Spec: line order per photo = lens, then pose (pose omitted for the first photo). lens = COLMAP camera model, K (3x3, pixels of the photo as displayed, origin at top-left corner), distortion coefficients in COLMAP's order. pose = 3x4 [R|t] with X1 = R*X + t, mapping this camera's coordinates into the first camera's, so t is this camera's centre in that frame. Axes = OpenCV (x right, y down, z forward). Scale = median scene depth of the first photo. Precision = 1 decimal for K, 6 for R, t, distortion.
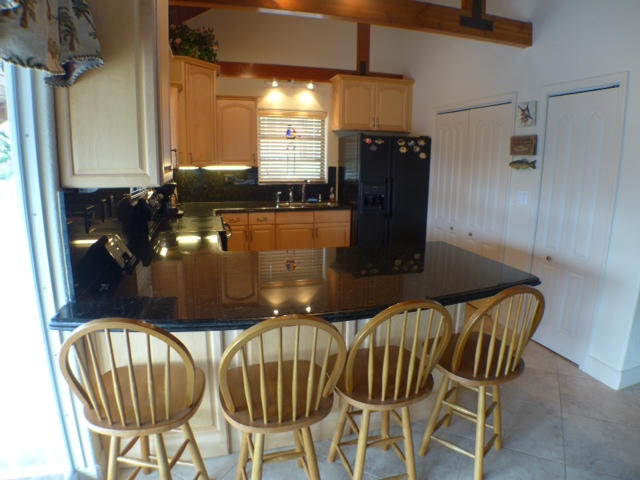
lens RADIAL K [[391.1, 0, 320.0], [0, 391.1, 240.0], [0, 0, 1]] dist [-0.113774, 0.020181]
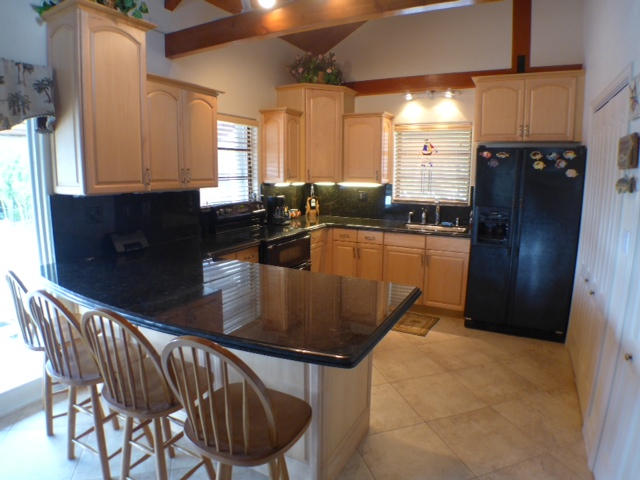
lens RADIAL K [[391.1, 0, 320.0], [0, 391.1, 240.0], [0, 0, 1]] dist [-0.113774, 0.020181]
pose [[0.715813, 0.110891, -0.689431, 0.413079], [-0.143157, 0.989644, 0.010544, -0.039164], [0.683460, 0.091150, 0.724275, 0.204784]]
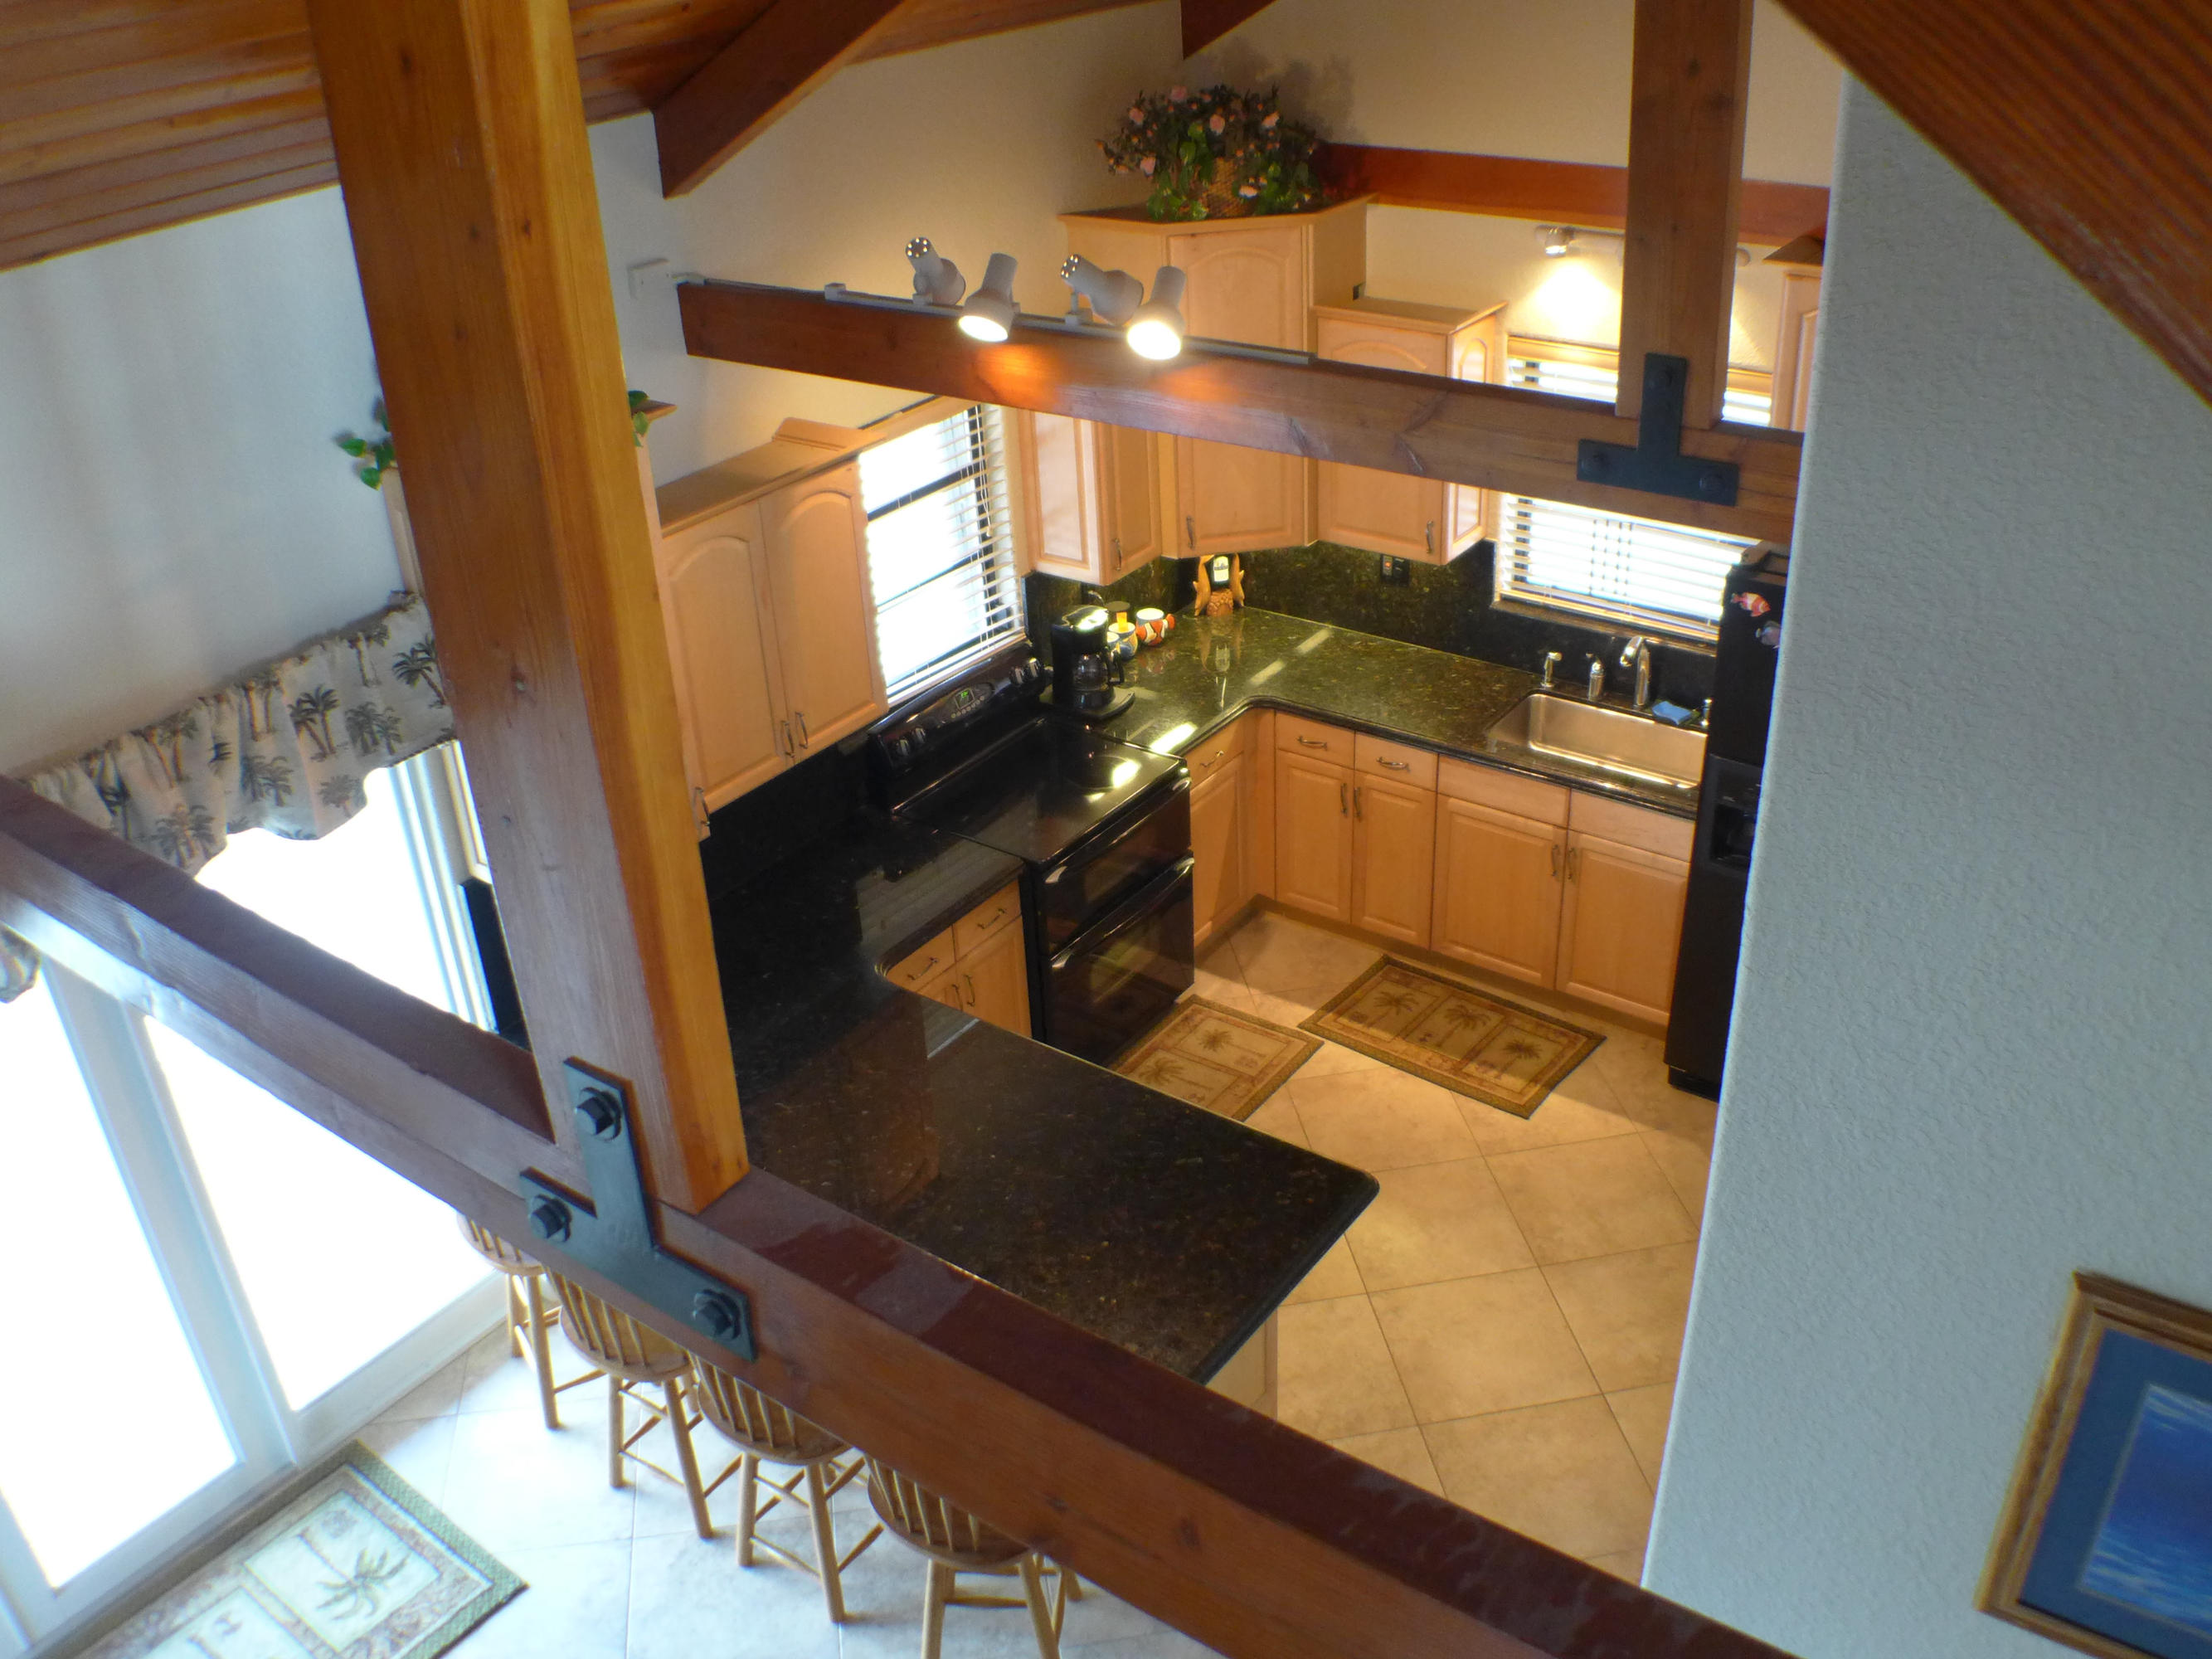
lens RADIAL K [[1898.9, 0, 1106.0], [0, 1898.9, 829.5], [0, 0, 1]] dist [-0.153018, -0.000652]
pose [[0.610619, 0.355121, -0.707837, 0.696951], [-0.112484, 0.923649, 0.366359, -0.476269], [0.783895, -0.144085, 0.603943, -0.016980]]
